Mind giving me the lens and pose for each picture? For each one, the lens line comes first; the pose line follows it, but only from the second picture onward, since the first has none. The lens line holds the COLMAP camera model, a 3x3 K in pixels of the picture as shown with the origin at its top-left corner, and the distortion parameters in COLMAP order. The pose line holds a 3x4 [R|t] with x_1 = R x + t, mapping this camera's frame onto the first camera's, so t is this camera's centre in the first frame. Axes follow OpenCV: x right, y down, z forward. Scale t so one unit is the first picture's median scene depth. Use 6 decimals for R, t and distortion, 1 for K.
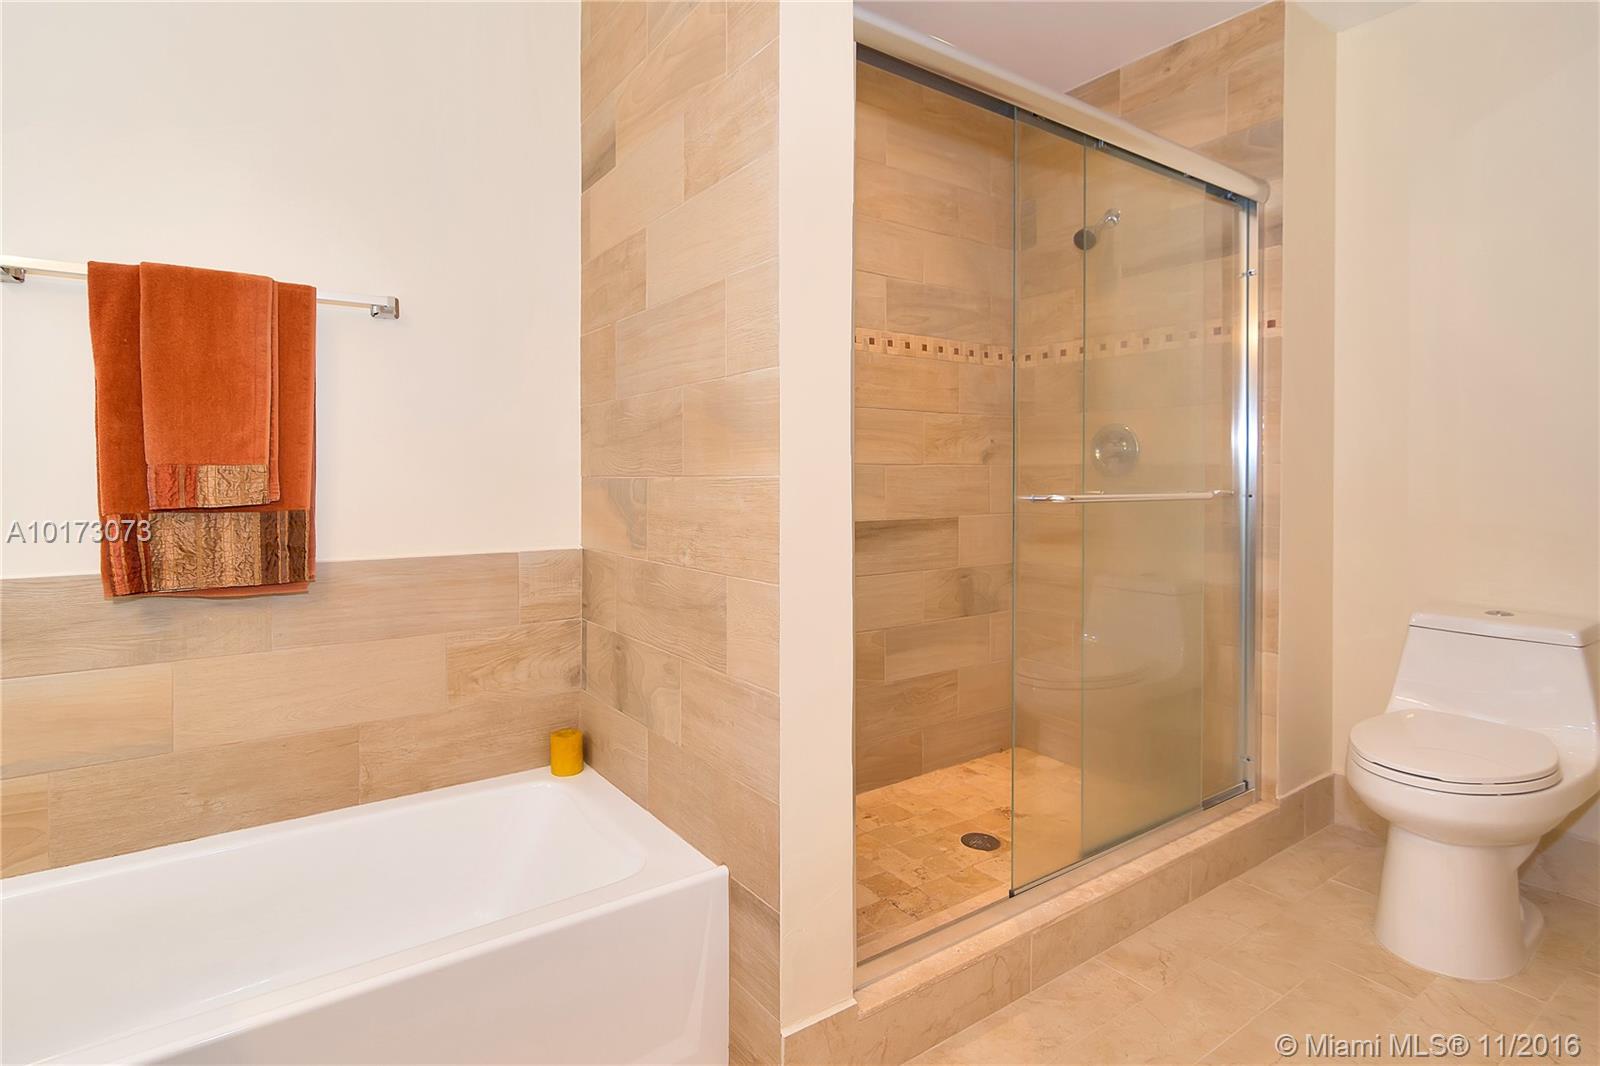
lens RADIAL K [[792.5, 0, 813.2], [0, 792.5, 493.9], [0, 0, 1]] dist [-0.003651, 0.002336]
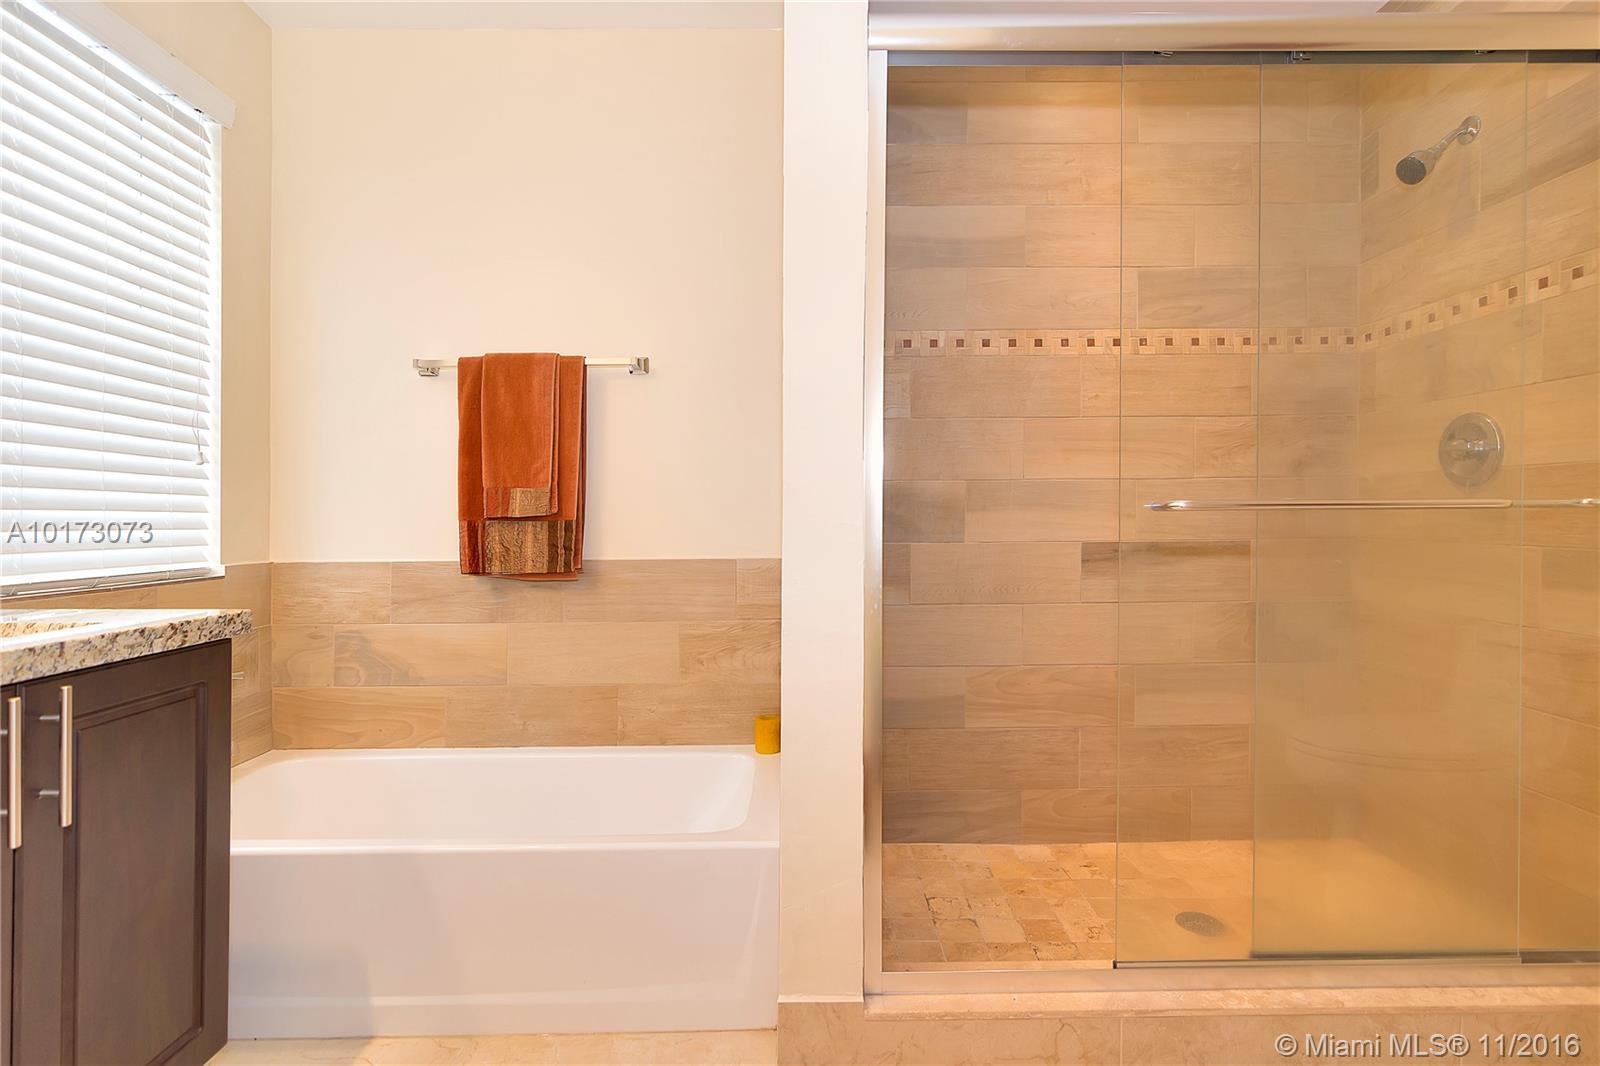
lens RADIAL K [[792.5, 0, 812.9], [0, 792.5, 524.4], [0, 0, 1]] dist [-0.003651, 0.002336]
pose [[0.826000, 0.002070, -0.563666, 0.429219], [-0.005451, 0.999976, -0.004315, 0.028783], [0.563643, 0.006636, 0.825992, 0.093321]]
